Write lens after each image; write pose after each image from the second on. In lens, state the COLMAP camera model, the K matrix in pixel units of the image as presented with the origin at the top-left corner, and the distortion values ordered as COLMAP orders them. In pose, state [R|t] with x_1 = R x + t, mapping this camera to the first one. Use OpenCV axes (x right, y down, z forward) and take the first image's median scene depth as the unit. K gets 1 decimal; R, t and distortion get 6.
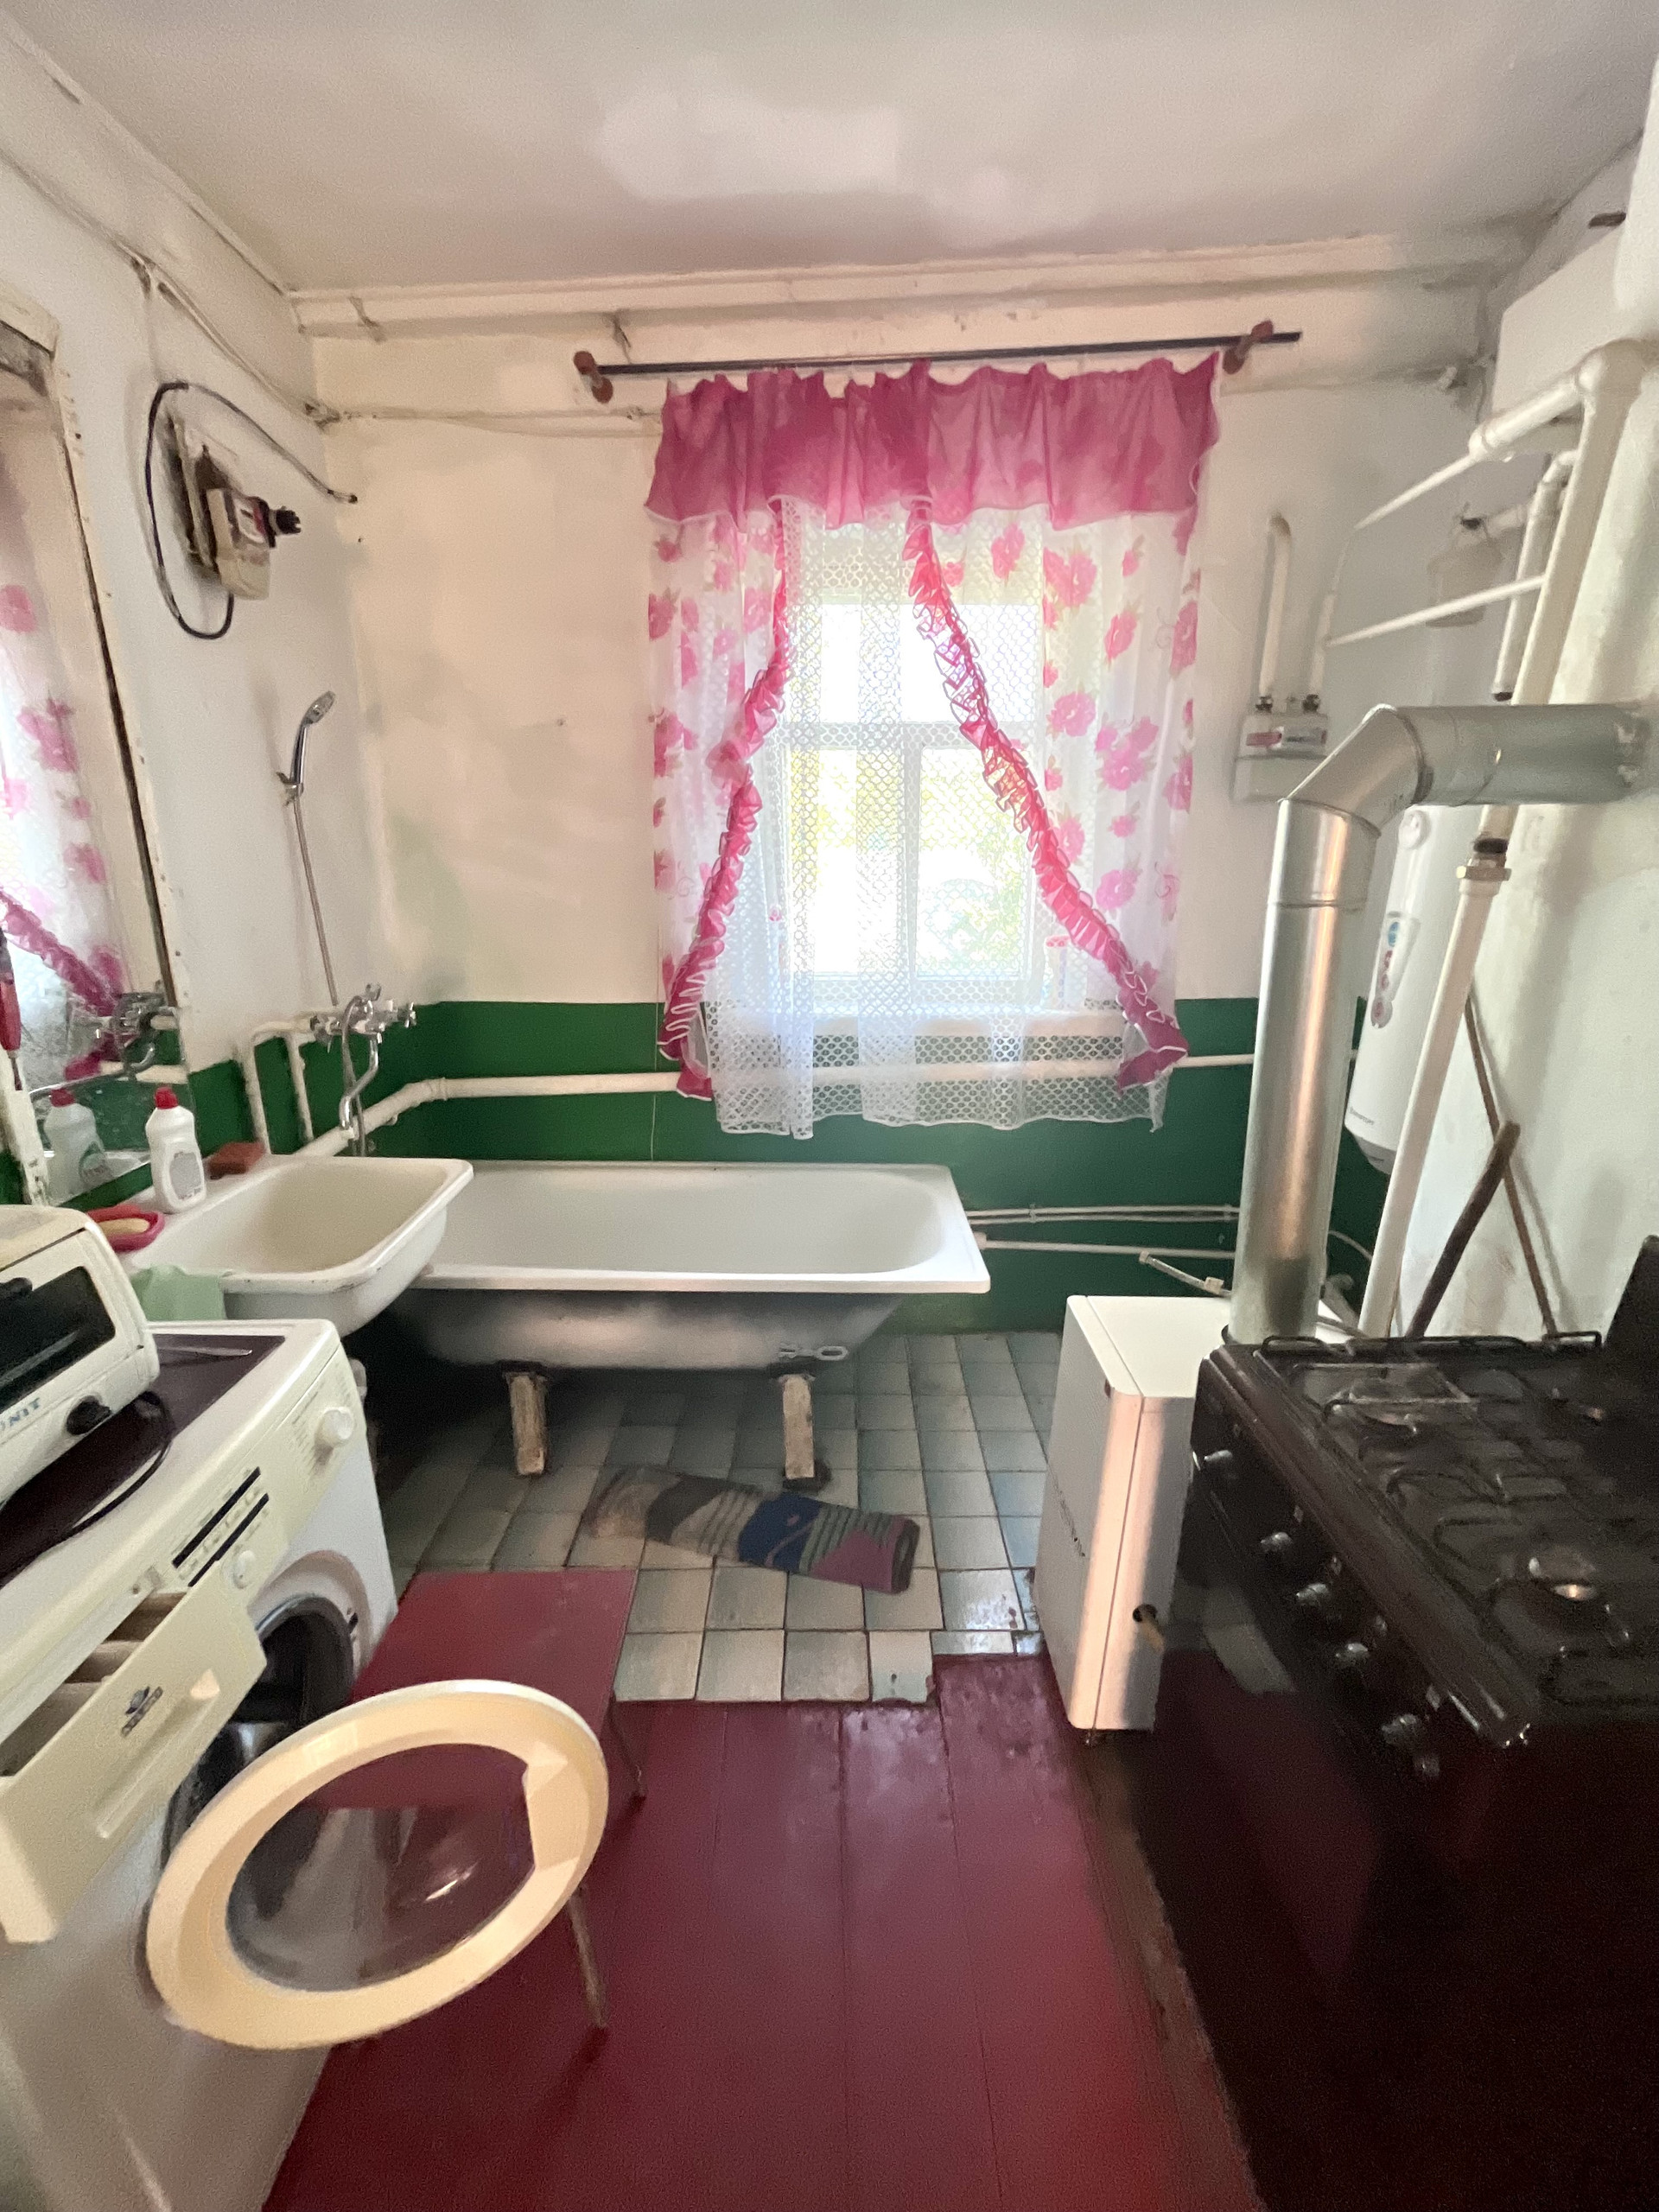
lens RADIAL K [[894.7, 0, 829.7], [0, 894.7, 1109.4], [0, 0, 1]] dist [-0.003626, 0.000451]
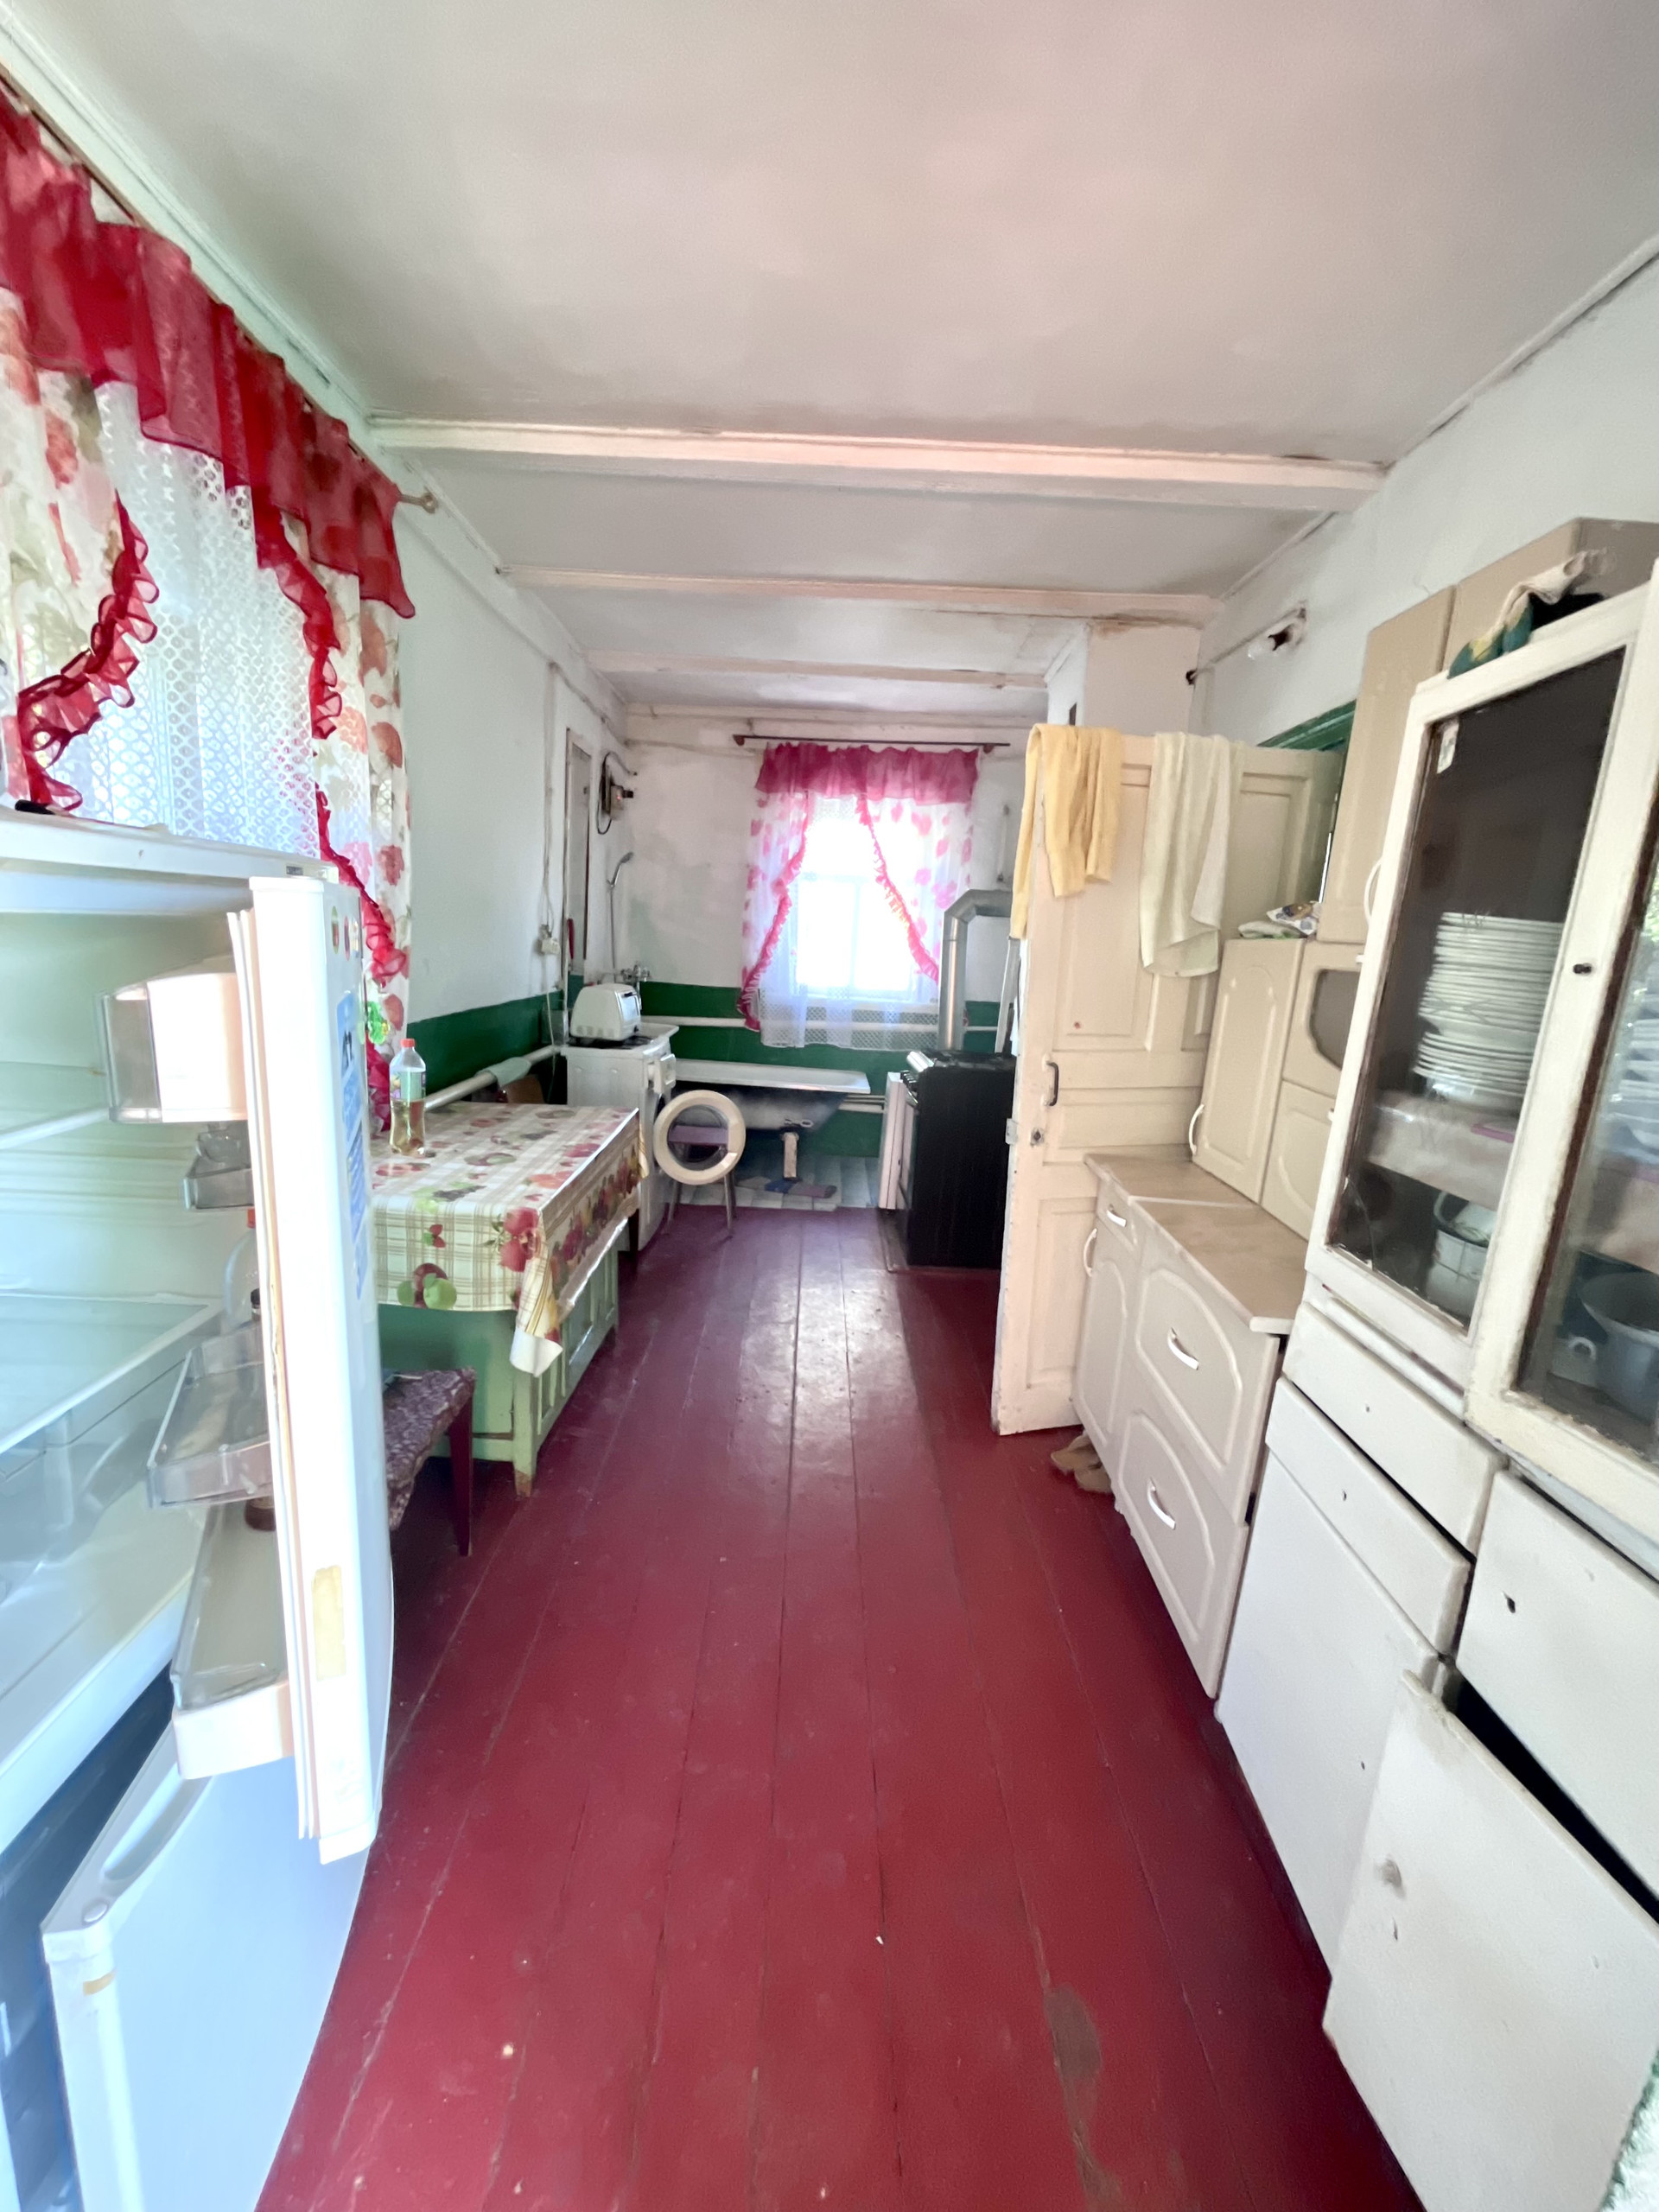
lens RADIAL K [[894.7, 0, 825.7], [0, 894.7, 1107.7], [0, 0, 1]] dist [-0.003626, 0.000451]
pose [[0.997942, 0.063508, 0.008815, 0.029226], [-0.062139, 0.991859, -0.111148, 0.474778], [-0.015802, 0.110372, 0.993765, -1.365545]]
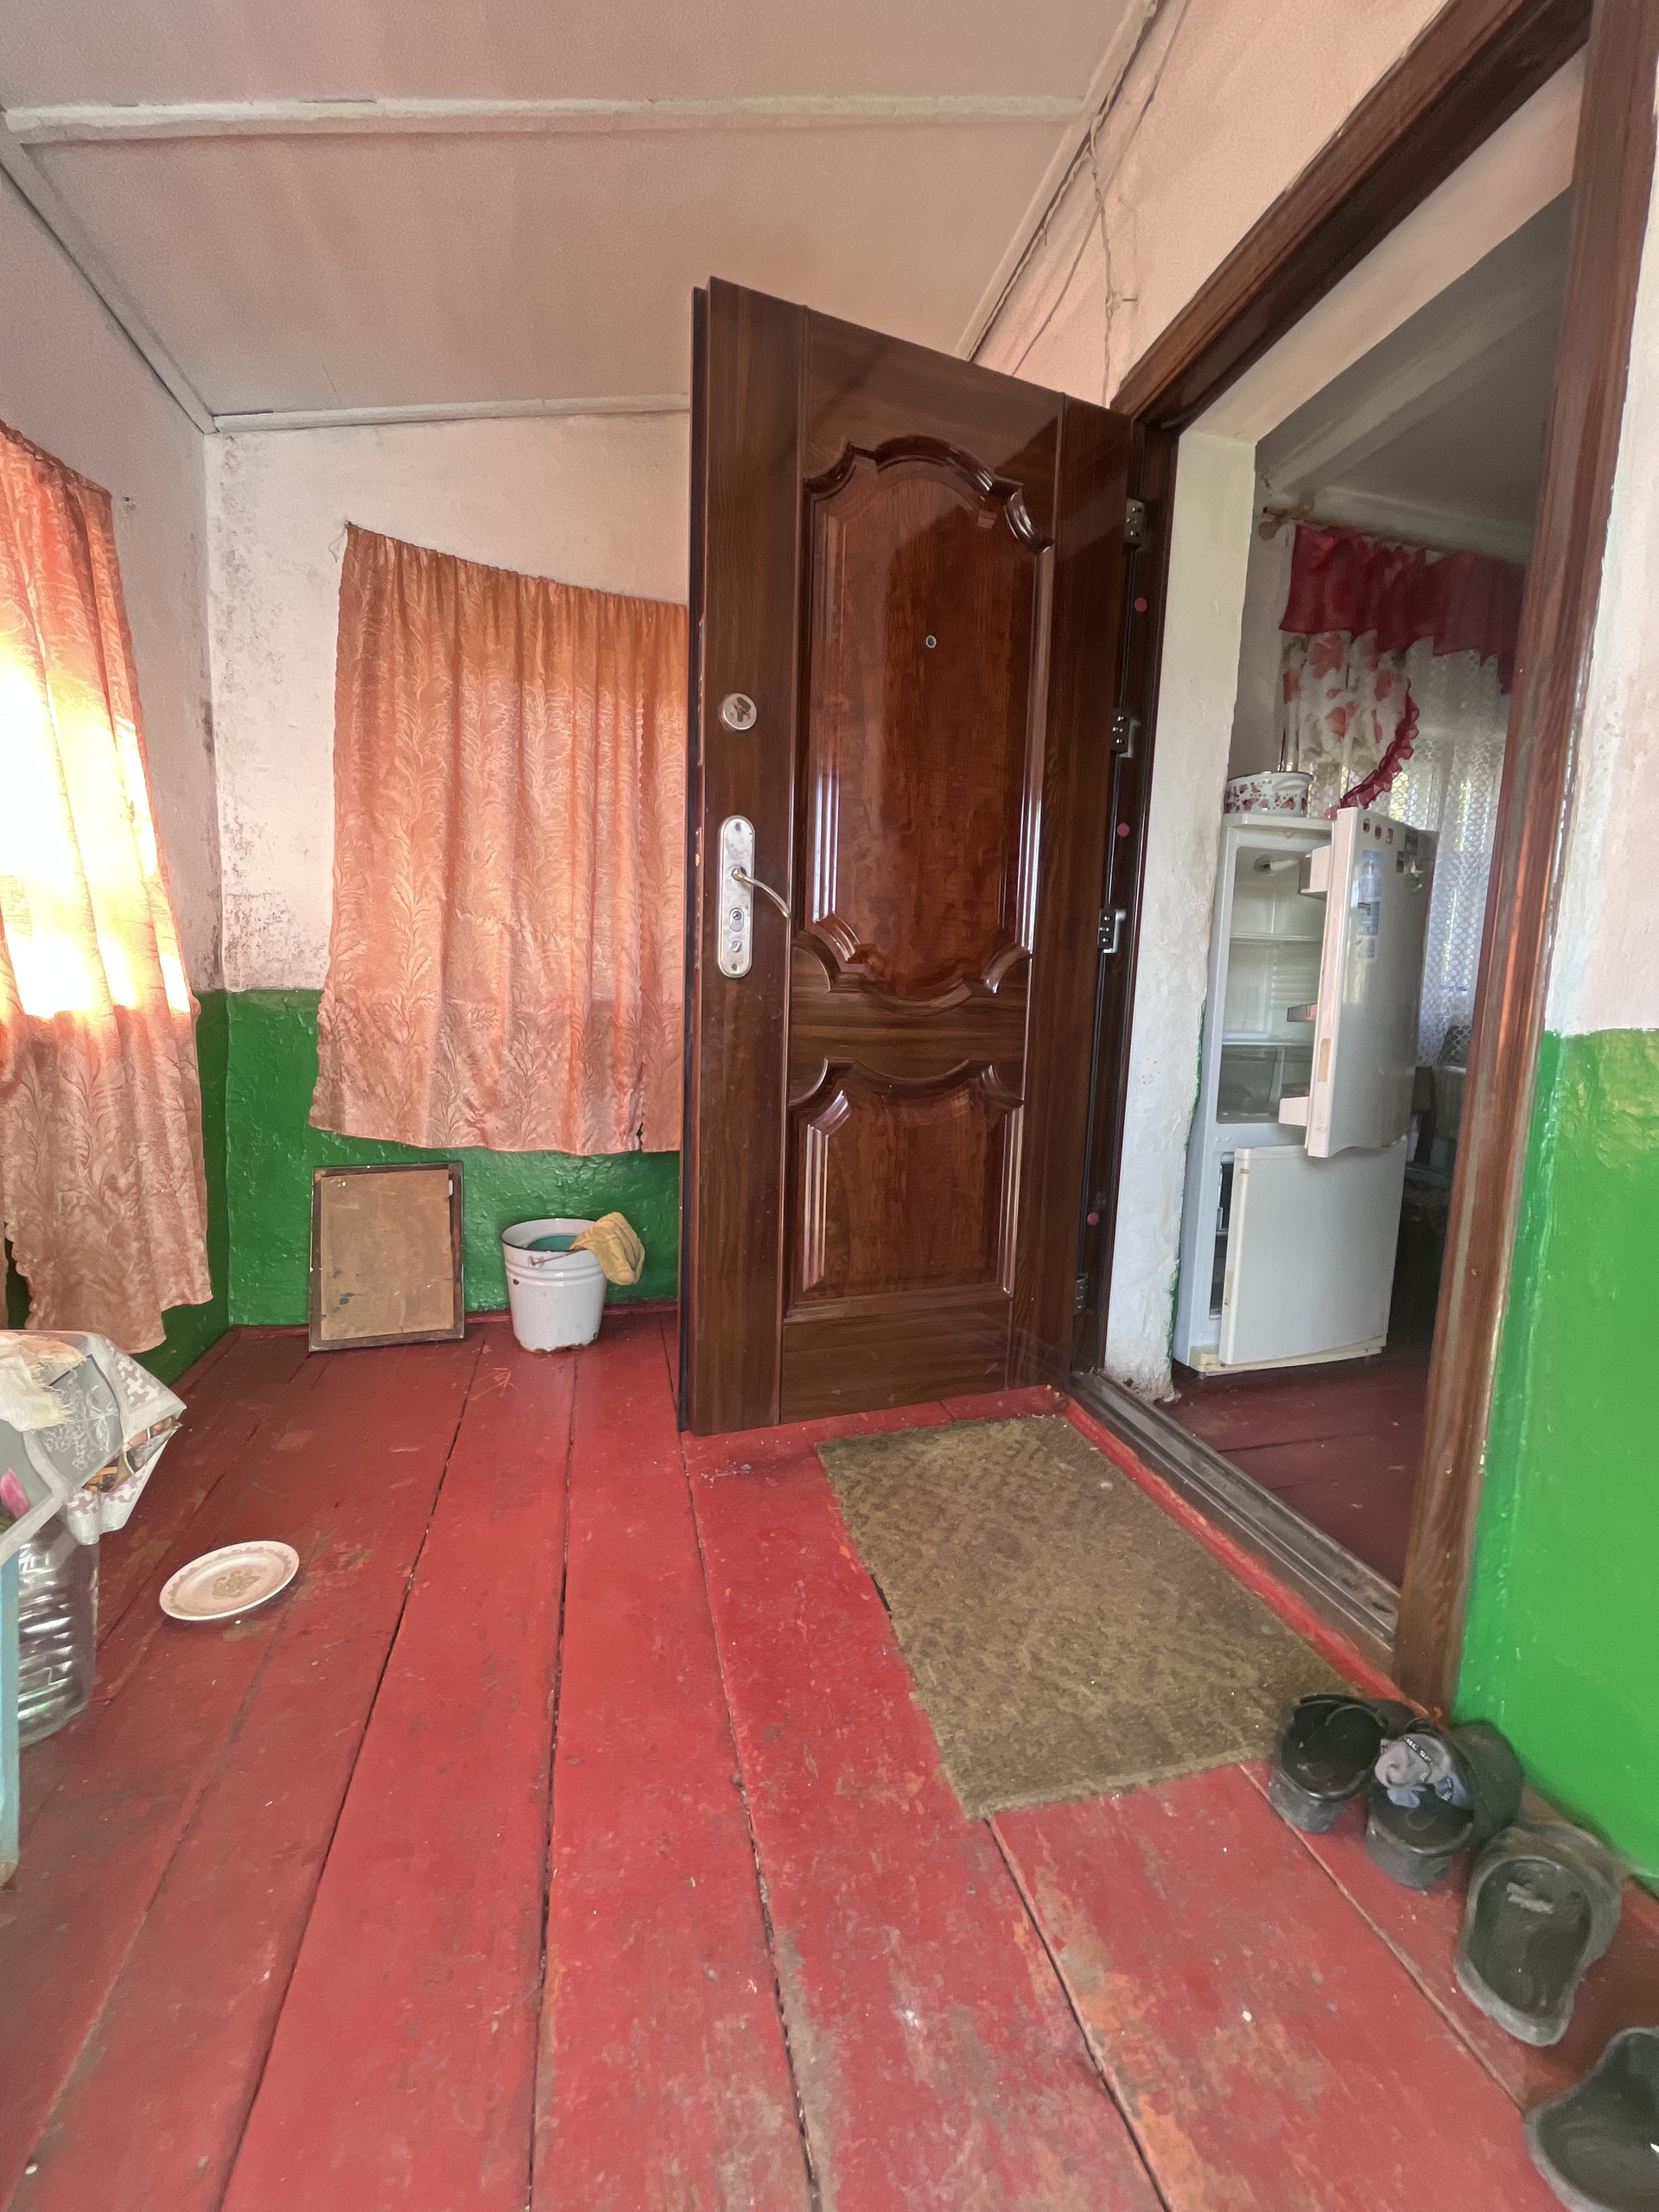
lens RADIAL K [[894.7, 0, 832.0], [0, 894.7, 1106.0], [0, 0, 1]] dist [-0.003626, 0.000451]
pose [[0.246810, 0.124180, -0.961075, 0.629584], [-0.316389, 0.947734, 0.041205, 0.793058], [0.915960, 0.293903, 0.273199, -1.731638]]
